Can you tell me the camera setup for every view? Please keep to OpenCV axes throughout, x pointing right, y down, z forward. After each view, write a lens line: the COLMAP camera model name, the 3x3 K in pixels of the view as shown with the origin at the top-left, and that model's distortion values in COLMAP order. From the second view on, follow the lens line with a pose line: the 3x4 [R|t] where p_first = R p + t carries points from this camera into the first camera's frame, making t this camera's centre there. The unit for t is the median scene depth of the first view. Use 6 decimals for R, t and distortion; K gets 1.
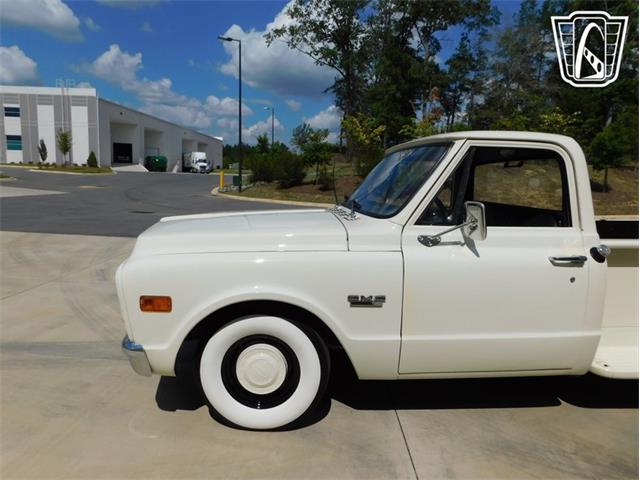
lens RADIAL K [[424.2, 0, 318.9], [0, 424.2, 238.3], [0, 0, 1]] dist [-0.061698, 0.046447]
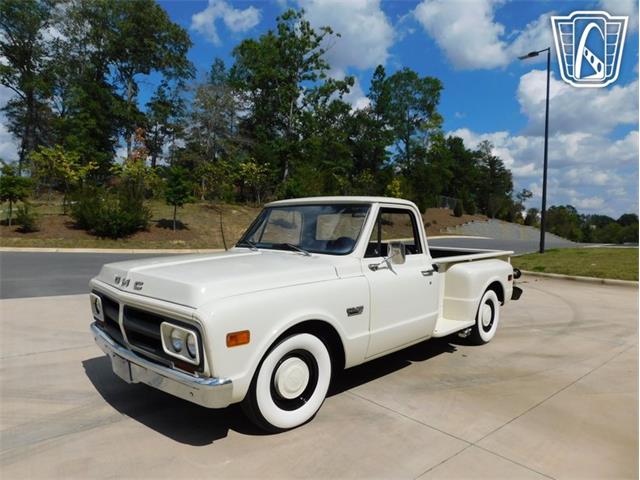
lens RADIAL K [[424.2, 0, 318.9], [0, 424.2, 238.3], [0, 0, 1]] dist [-0.061698, 0.046447]
pose [[0.752853, -0.032387, 0.657392, -0.059713], [0.090897, 0.994334, -0.055109, -0.002187], [-0.651882, 0.101244, 0.751531, -0.003827]]
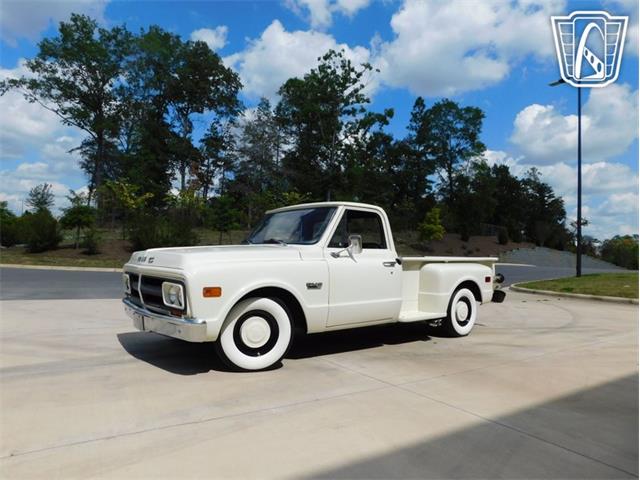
lens RADIAL K [[424.2, 0, 318.9], [0, 424.2, 238.3], [0, 0, 1]] dist [-0.061698, 0.046447]
pose [[0.825588, 0.015113, 0.564071, -0.059466], [0.076645, 0.987373, -0.138634, 0.012757], [-0.559043, 0.157688, 0.814005, -0.037445]]
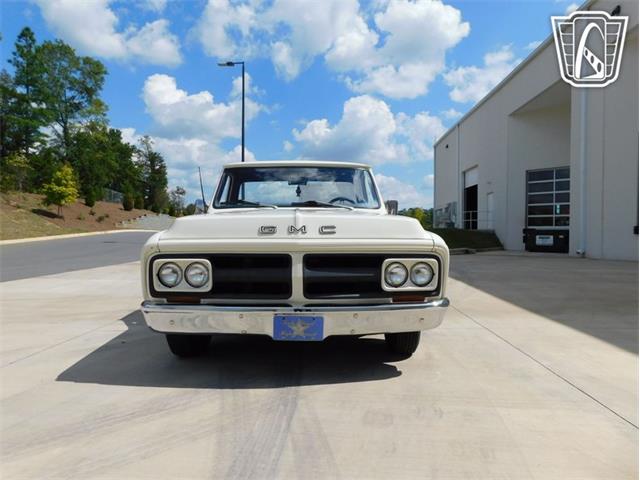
lens RADIAL K [[420.6, 0, 316.4], [0, 420.6, 241.3], [0, 0, 1]] dist [-0.058323, 0.039235]
pose [[0.031202, -0.059668, 0.997731, -0.107617], [0.133787, 0.989483, 0.054991, -0.003076], [-0.990519, 0.131768, 0.038856, 0.081655]]
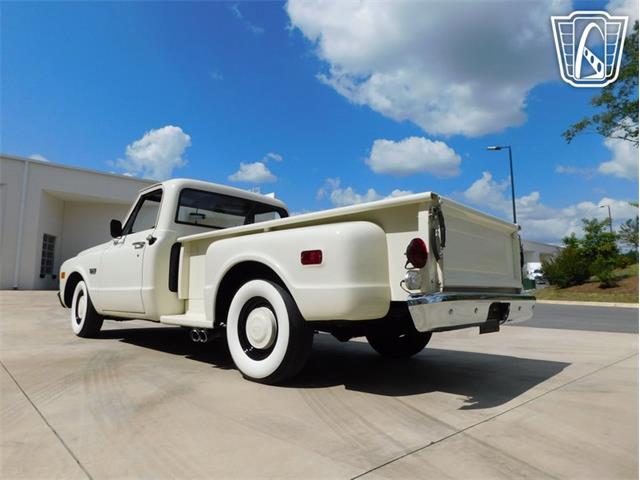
lens RADIAL K [[426.7, 0, 319.3], [0, 426.7, 254.6], [0, 0, 1]] dist [-0.034849, 0.001826]
pose [[0.681580, -0.085489, -0.726733, 0.156006], [-0.089585, 0.975932, -0.198822, 0.024556], [0.726239, 0.200618, 0.657517, 0.025328]]
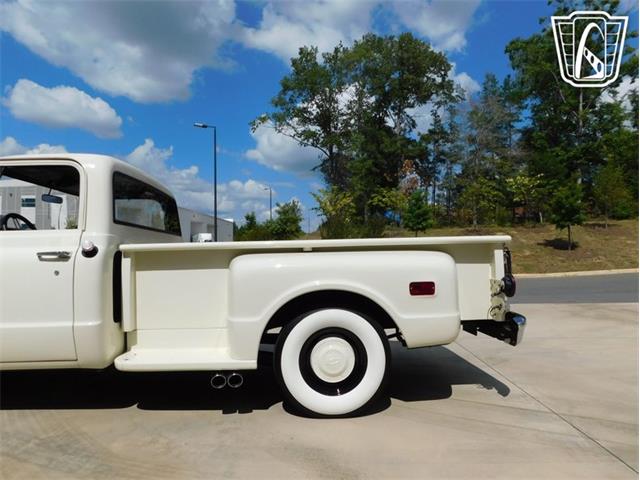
lens RADIAL K [[424.2, 0, 318.9], [0, 424.2, 238.3], [0, 0, 1]] dist [-0.061698, 0.046447]
pose [[0.997964, -0.041918, -0.048069, 0.088433], [0.032409, 0.982416, -0.183869, 0.015316], [0.054931, 0.181937, 0.981775, -0.004583]]
